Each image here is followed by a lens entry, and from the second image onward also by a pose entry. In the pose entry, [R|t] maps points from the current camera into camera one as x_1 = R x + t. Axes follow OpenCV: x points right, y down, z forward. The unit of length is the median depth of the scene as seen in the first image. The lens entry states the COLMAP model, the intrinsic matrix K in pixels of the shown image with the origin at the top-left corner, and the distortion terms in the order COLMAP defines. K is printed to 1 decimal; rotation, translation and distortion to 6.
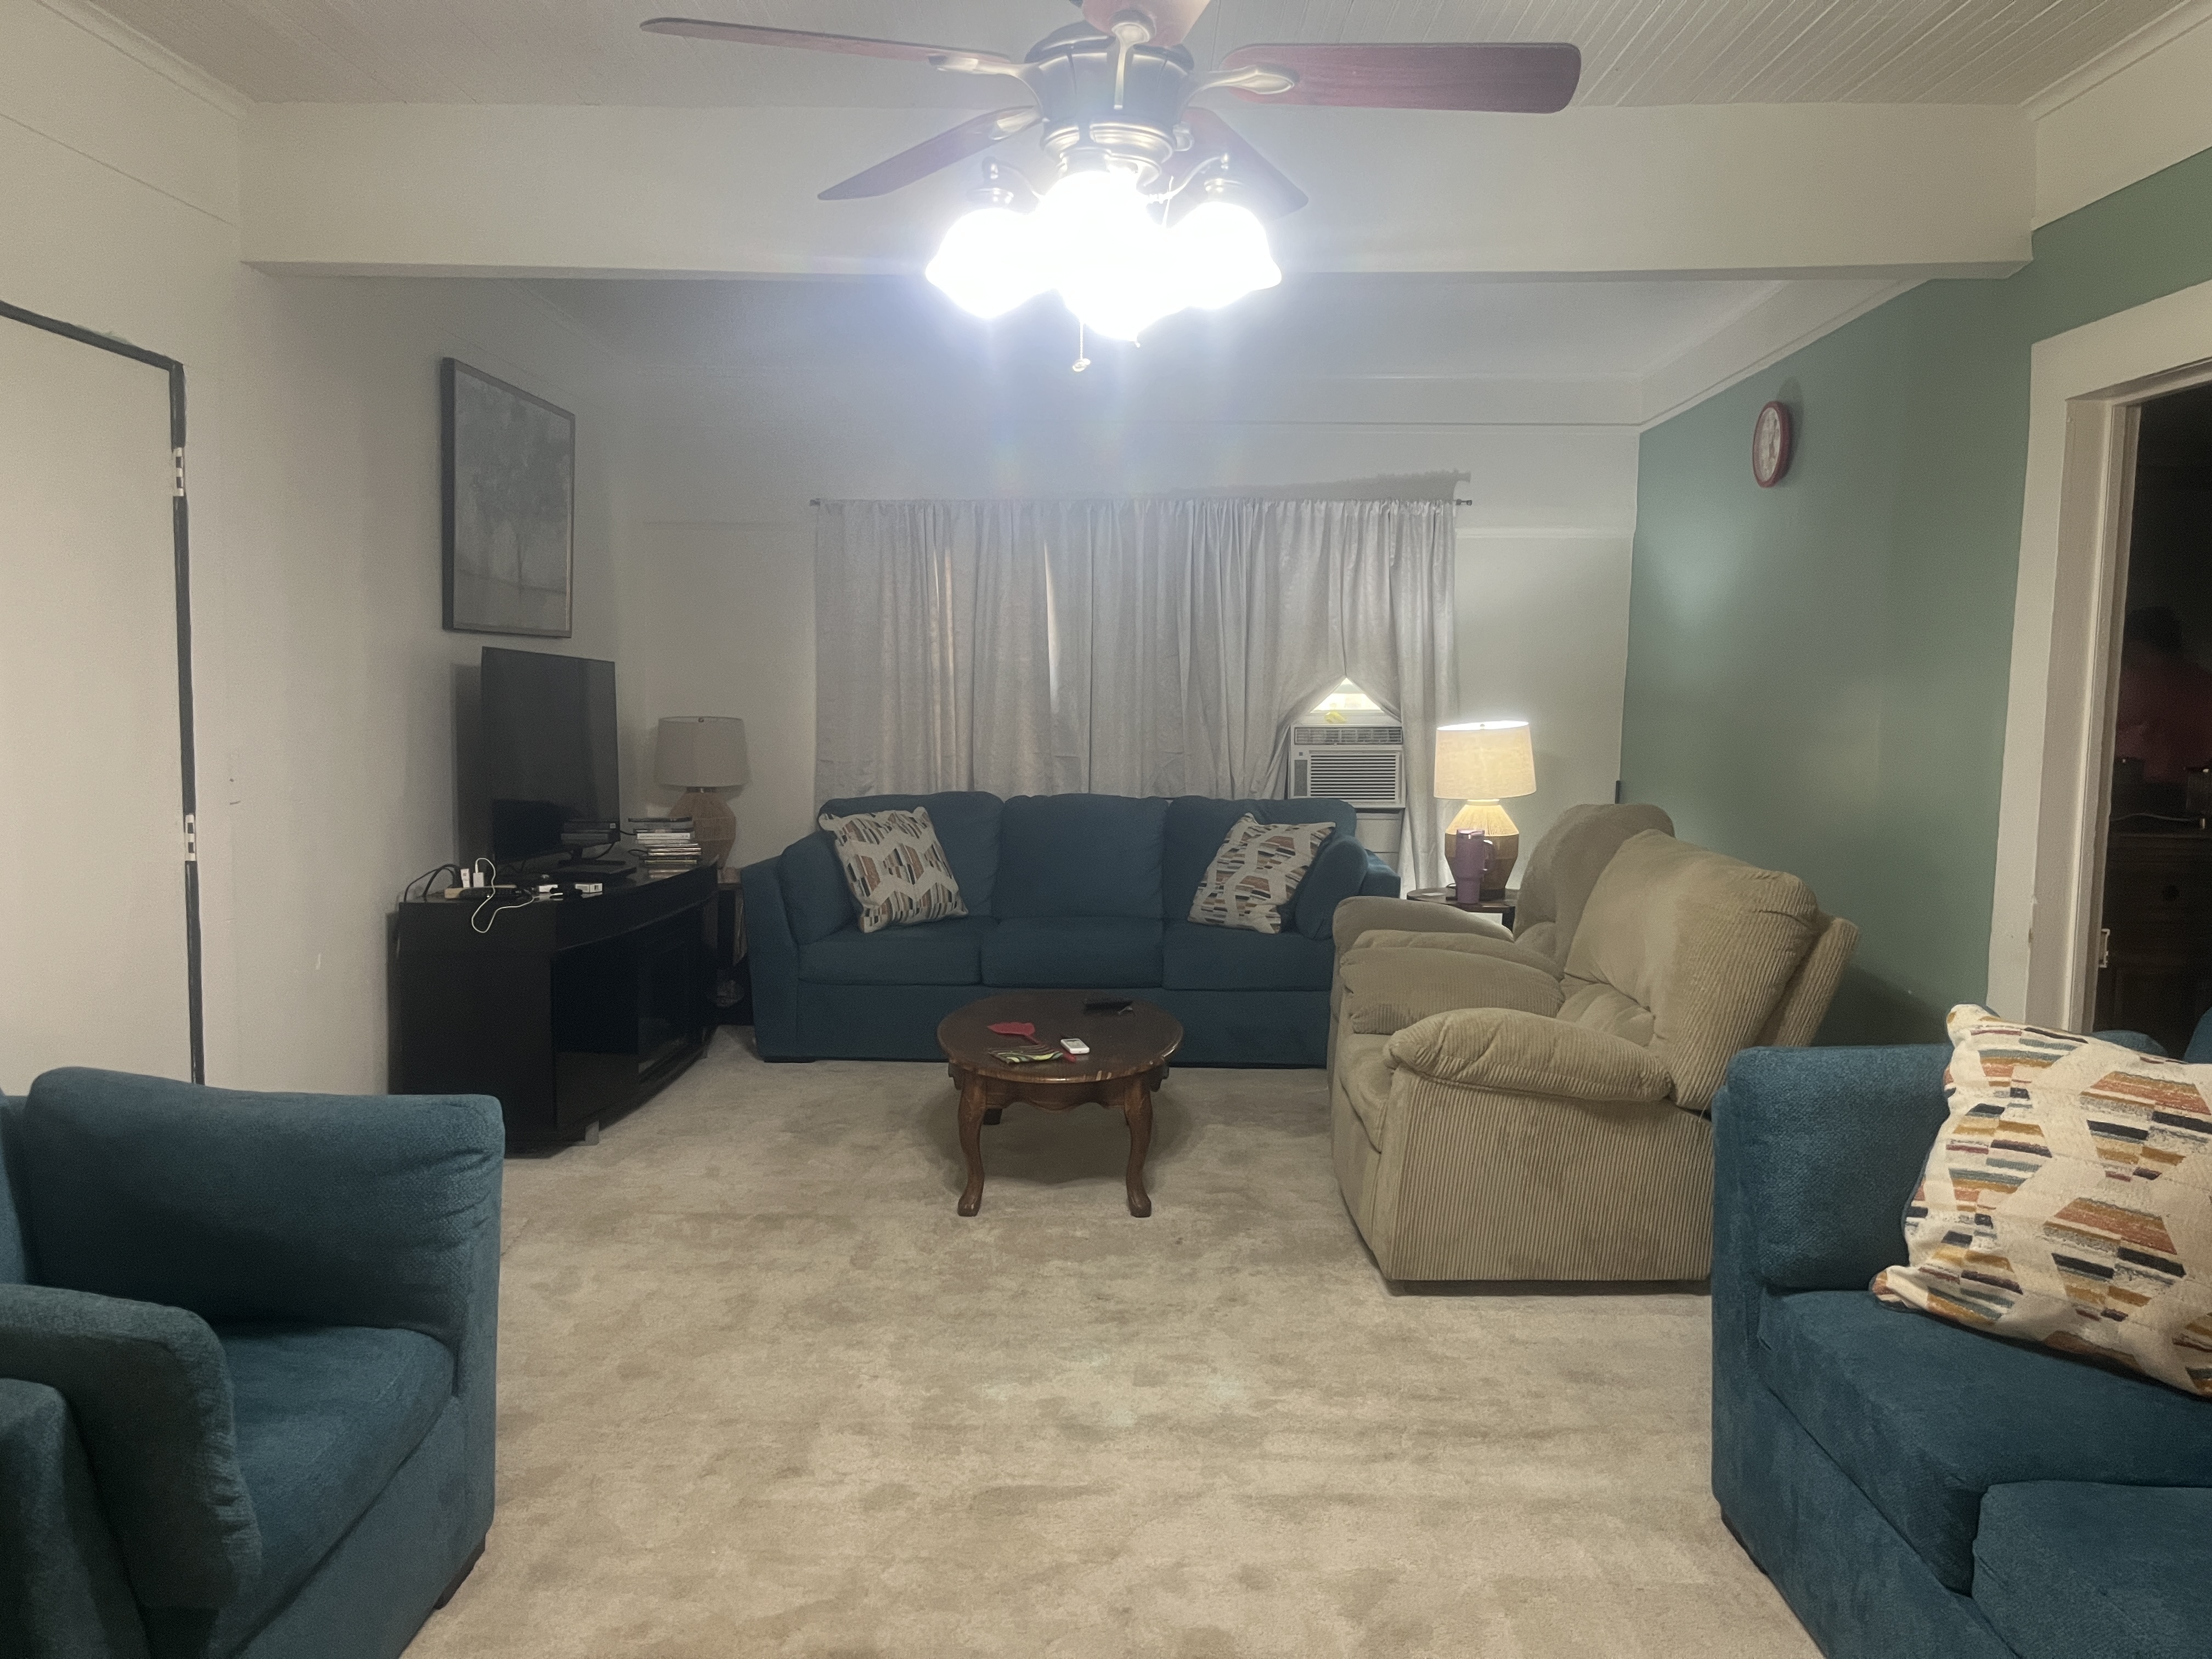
lens RADIAL K [[1663.6, 0, 1106.6], [0, 1663.6, 827.1], [0, 0, 1]] dist [0.060785, -0.073356]
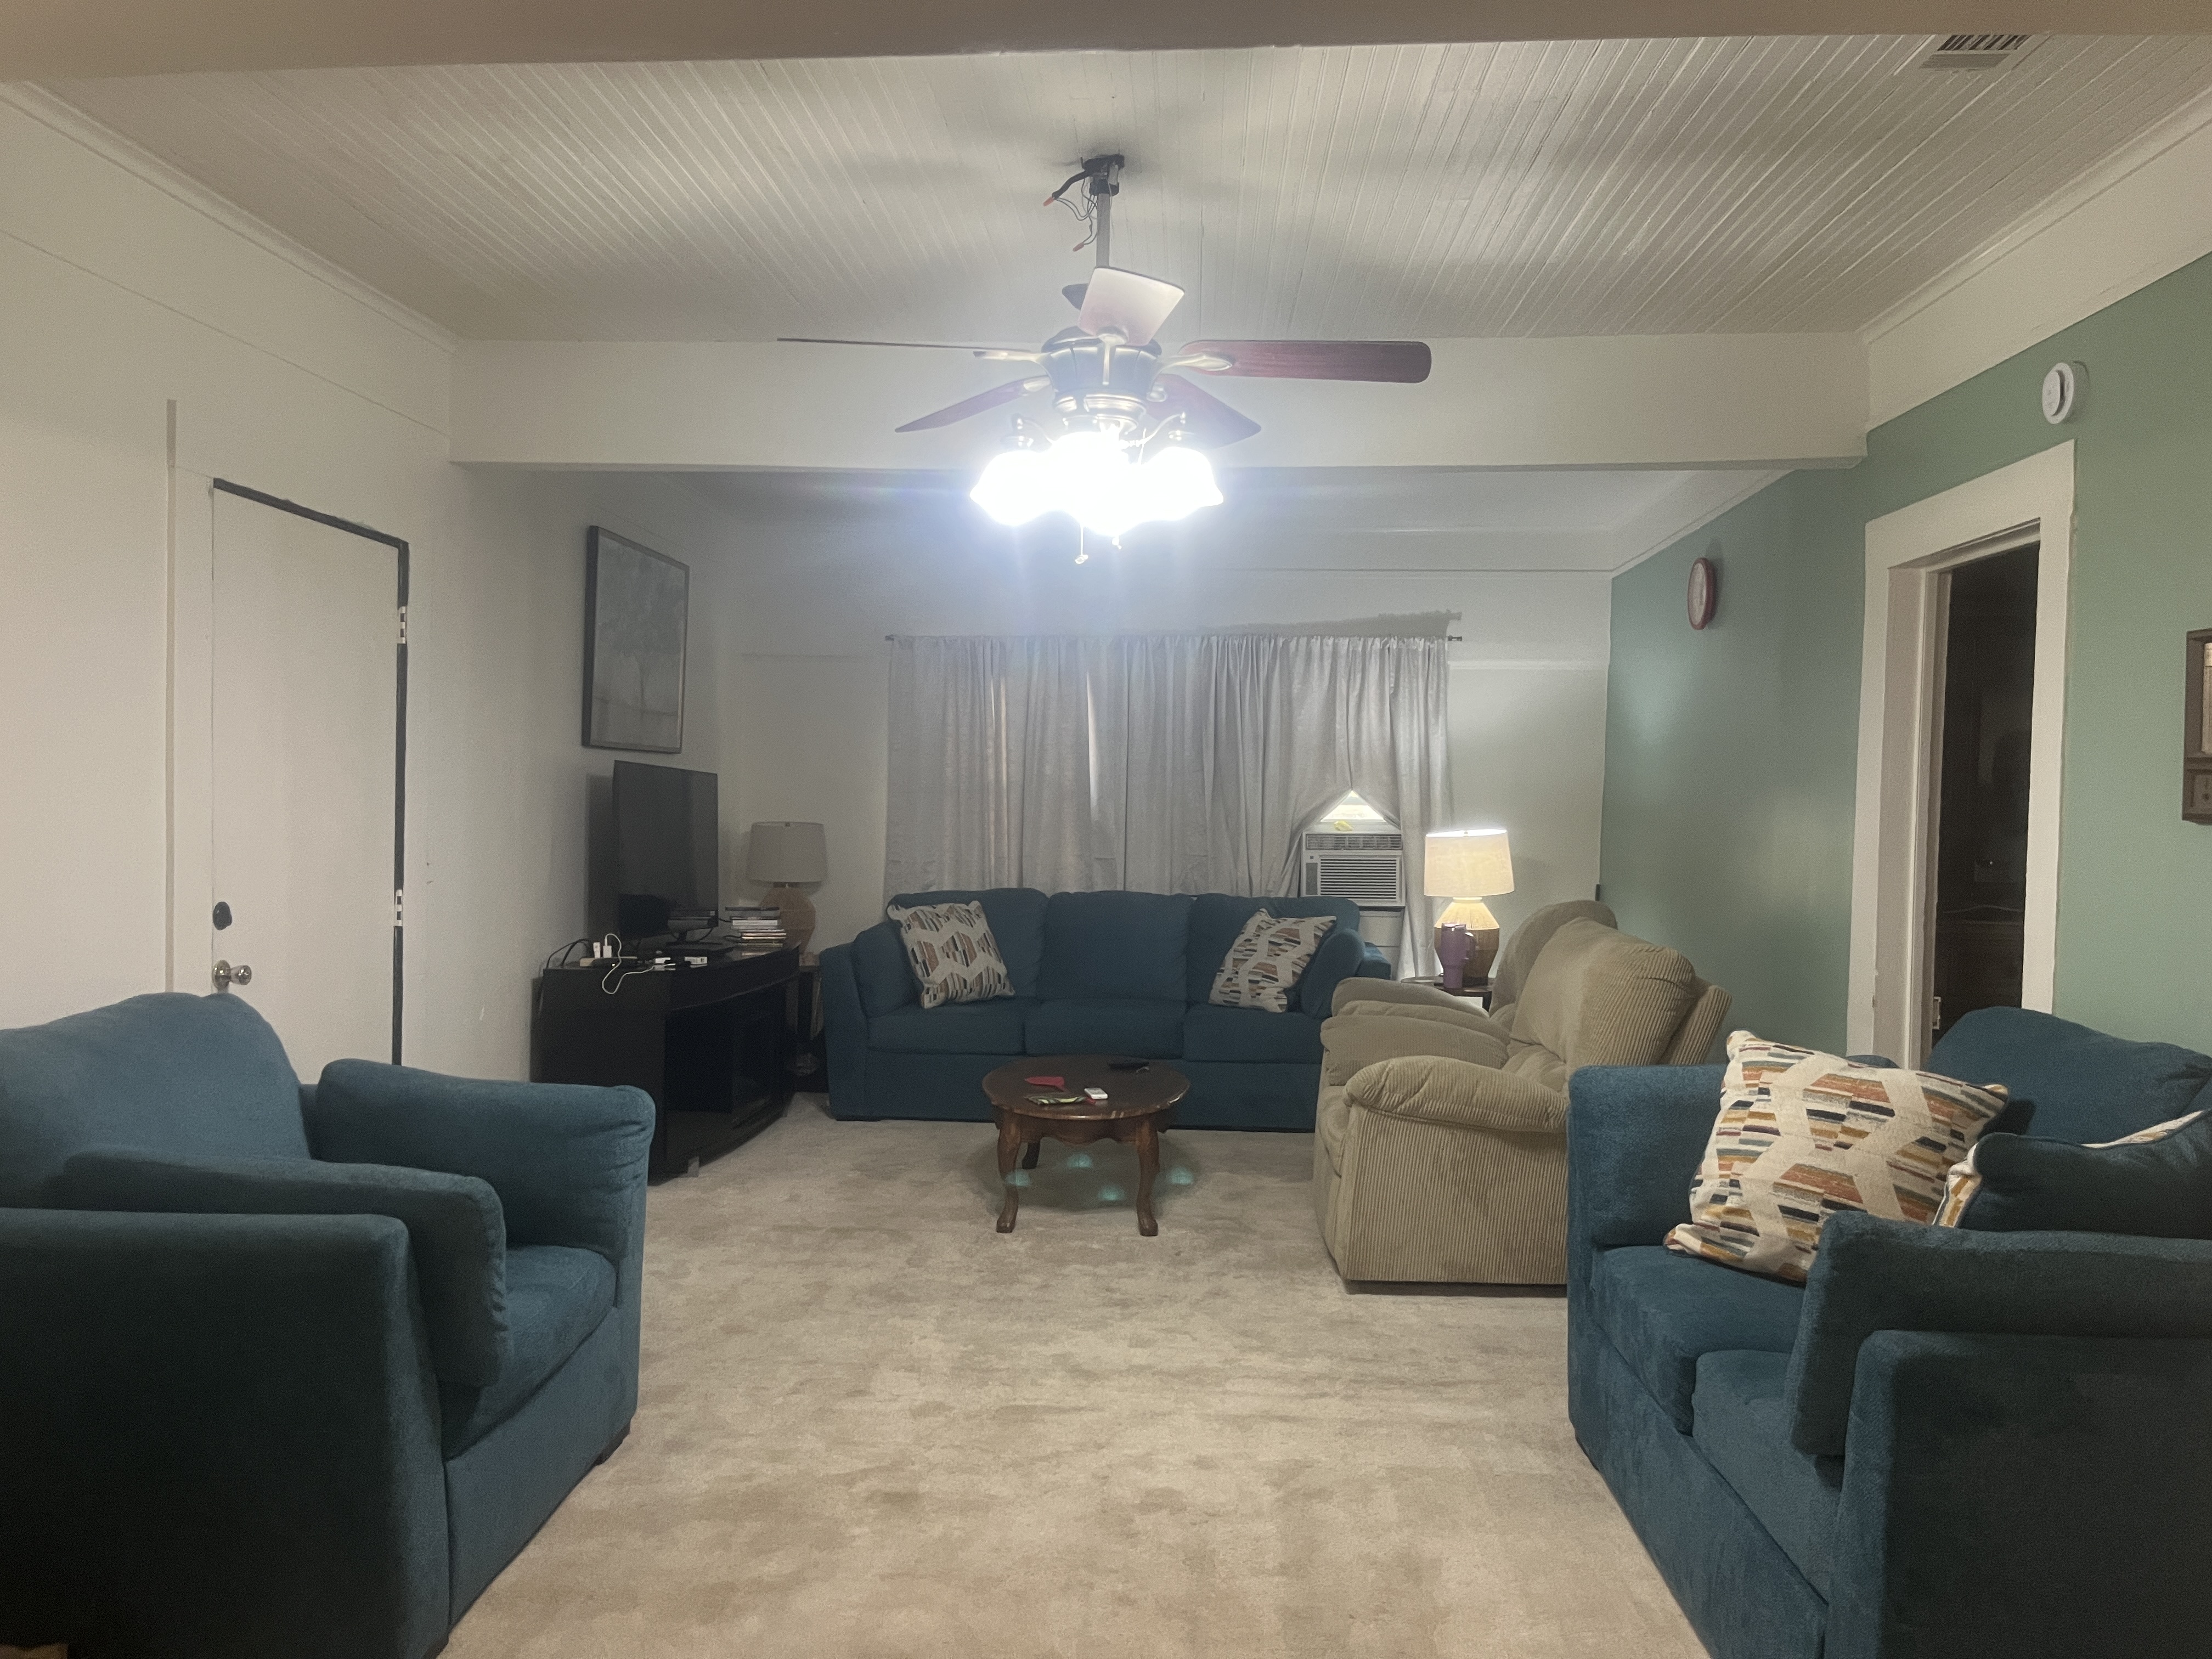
lens RADIAL K [[1663.6, 0, 1104.5], [0, 1663.6, 833.3], [0, 0, 1]] dist [0.060785, -0.073356]
pose [[0.999106, 0.006180, -0.041812, 0.043041], [-0.008947, 0.997758, -0.066324, 0.029113], [0.041309, 0.066639, 0.996922, -0.247281]]
